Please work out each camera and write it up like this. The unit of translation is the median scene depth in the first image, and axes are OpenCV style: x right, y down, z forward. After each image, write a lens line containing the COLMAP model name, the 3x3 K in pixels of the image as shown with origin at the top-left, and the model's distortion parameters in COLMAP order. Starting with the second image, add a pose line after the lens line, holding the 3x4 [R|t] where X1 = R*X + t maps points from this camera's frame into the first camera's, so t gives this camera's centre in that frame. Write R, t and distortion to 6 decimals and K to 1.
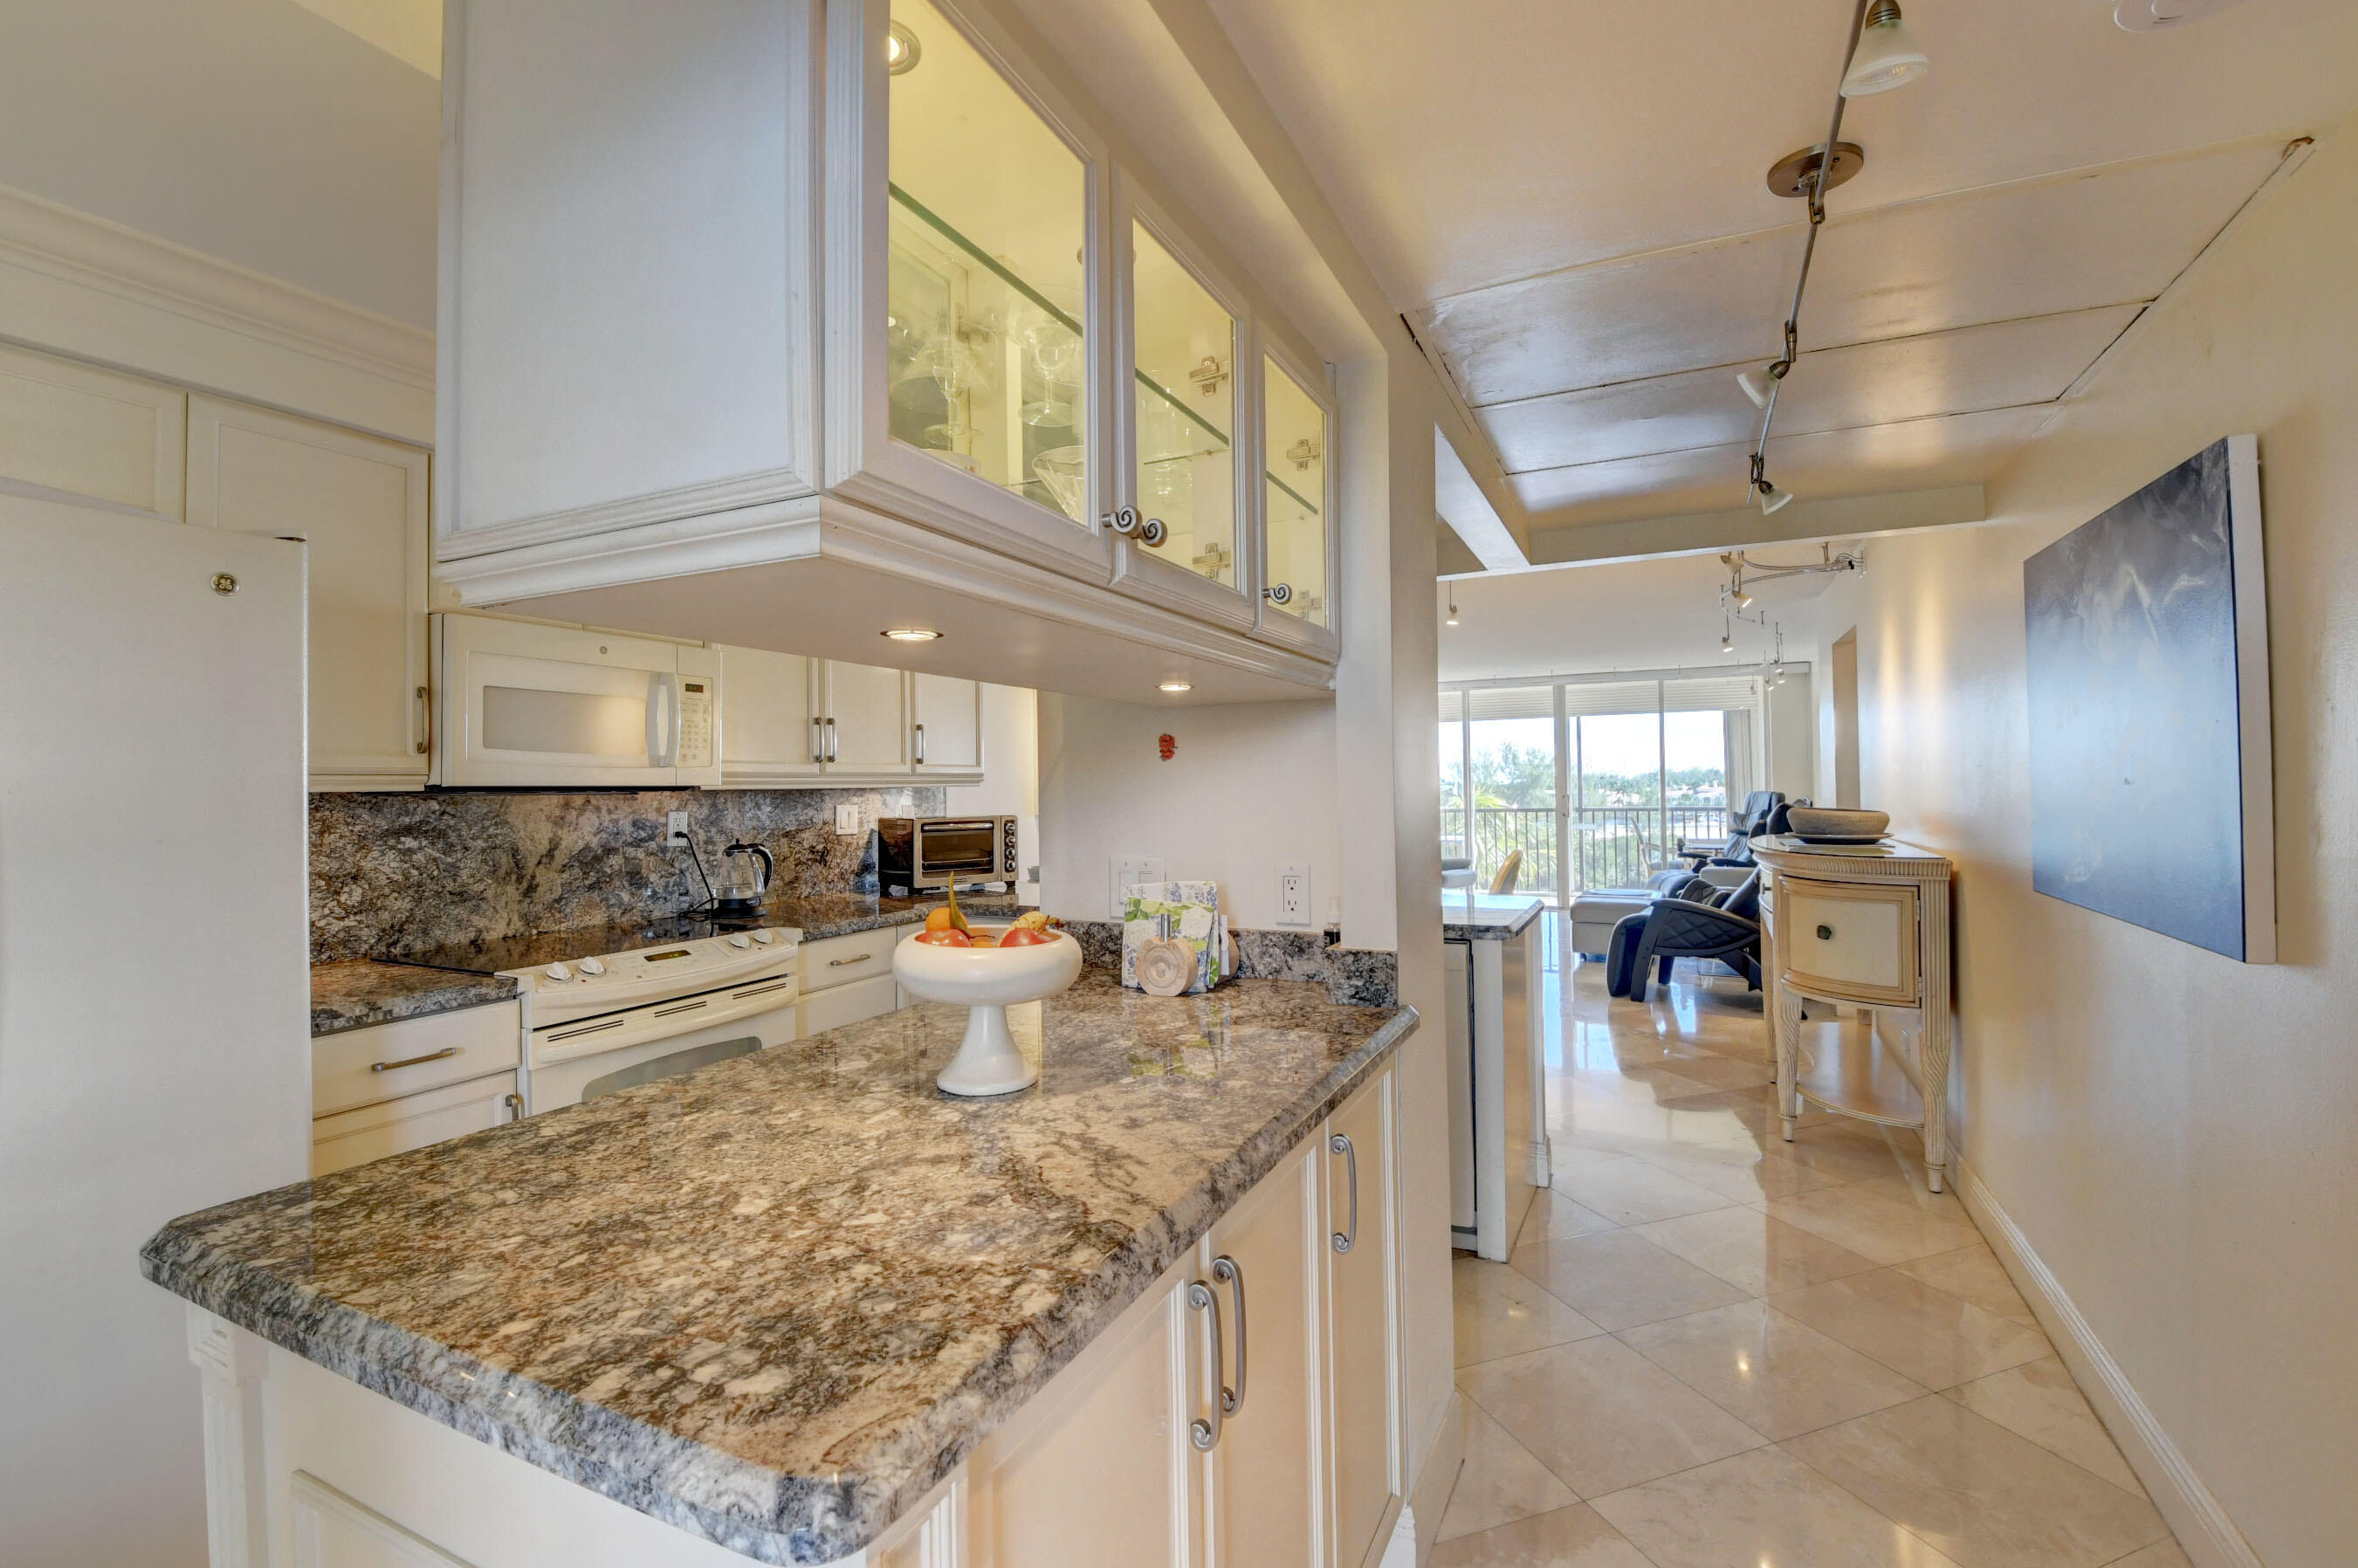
lens RADIAL K [[1039.8, 0, 1181.2], [0, 1039.8, 779.2], [0, 0, 1]] dist [-0.025484, -0.002434]
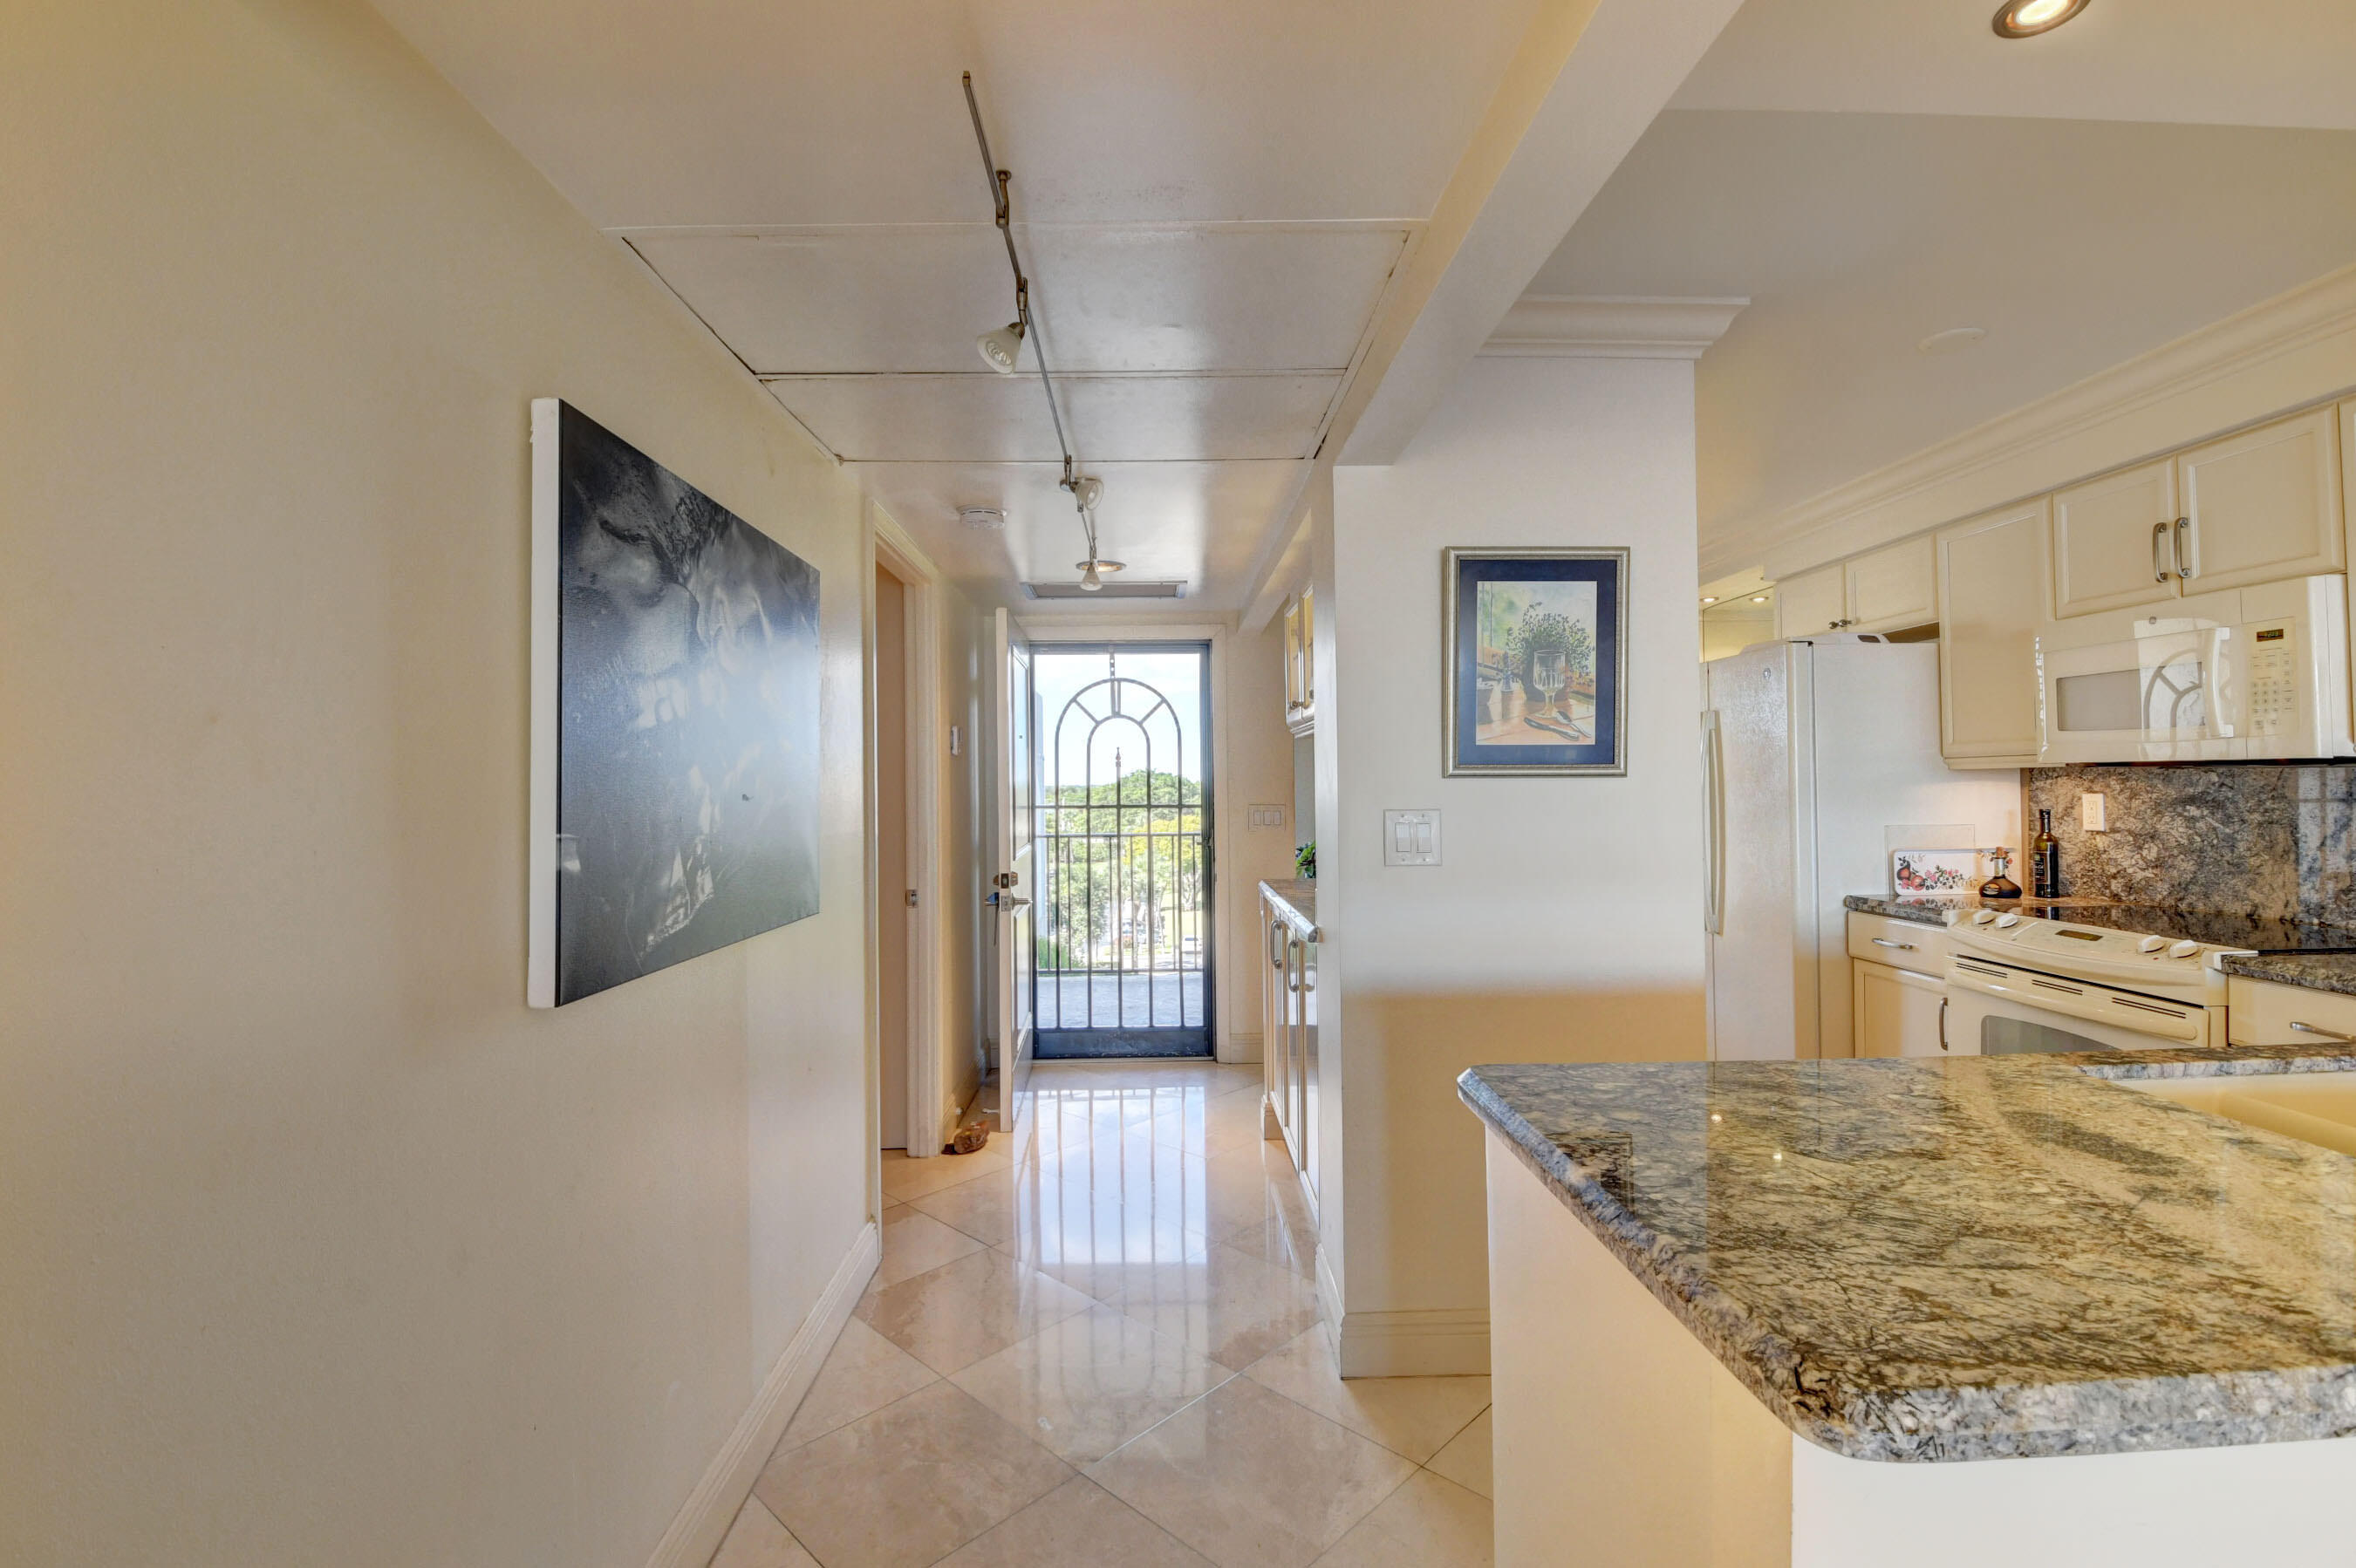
lens RADIAL K [[1038.8, 0, 1179.4], [0, 1038.8, 777.7], [0, 0, 1]] dist [-0.025484, -0.002434]
pose [[-0.889149, 0.022713, -0.457053, 0.711751], [0.029608, 0.999530, -0.007927, 0.002593], [0.456658, -0.020581, -0.889404, 1.480714]]
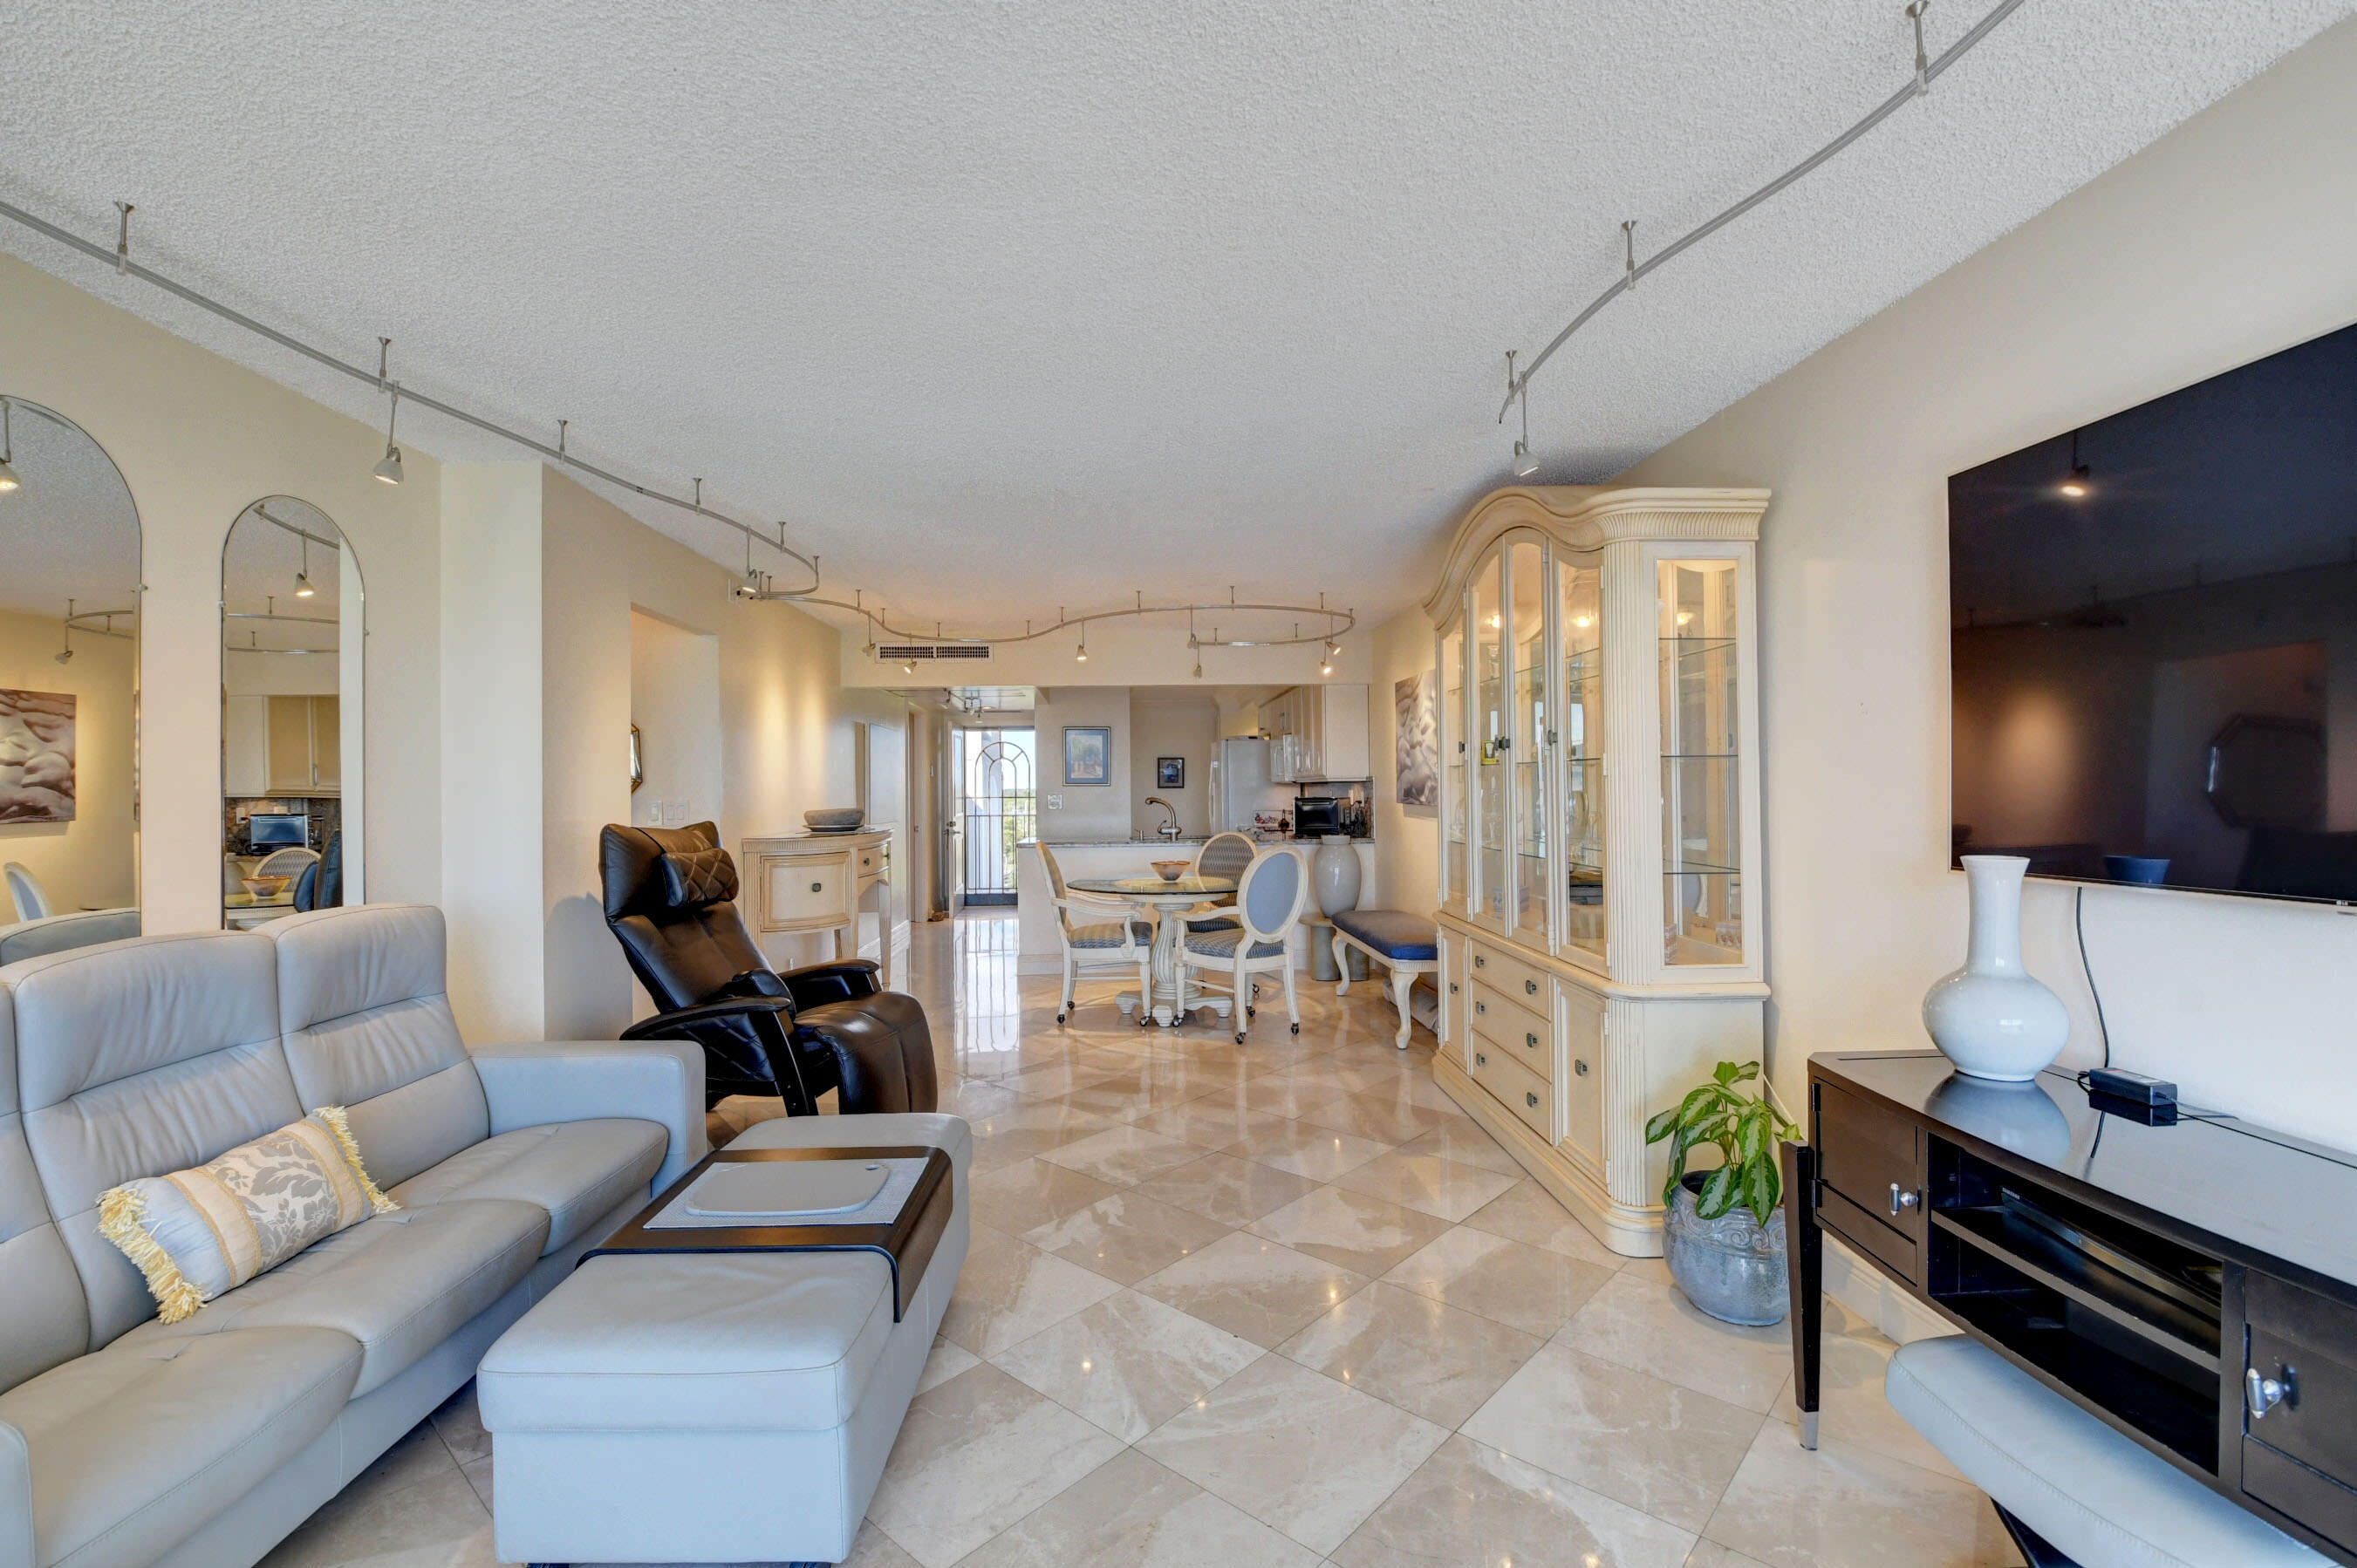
lens RADIAL K [[1039.2, 0, 1185.4], [0, 1039.2, 784.1], [0, 0, 1]] dist [-0.025484, -0.002434]
pose [[-0.868374, 0.022269, -0.495410, 2.119881], [0.027682, 0.999610, -0.003589, 0.032260], [0.495137, -0.016830, -0.868652, 6.211774]]
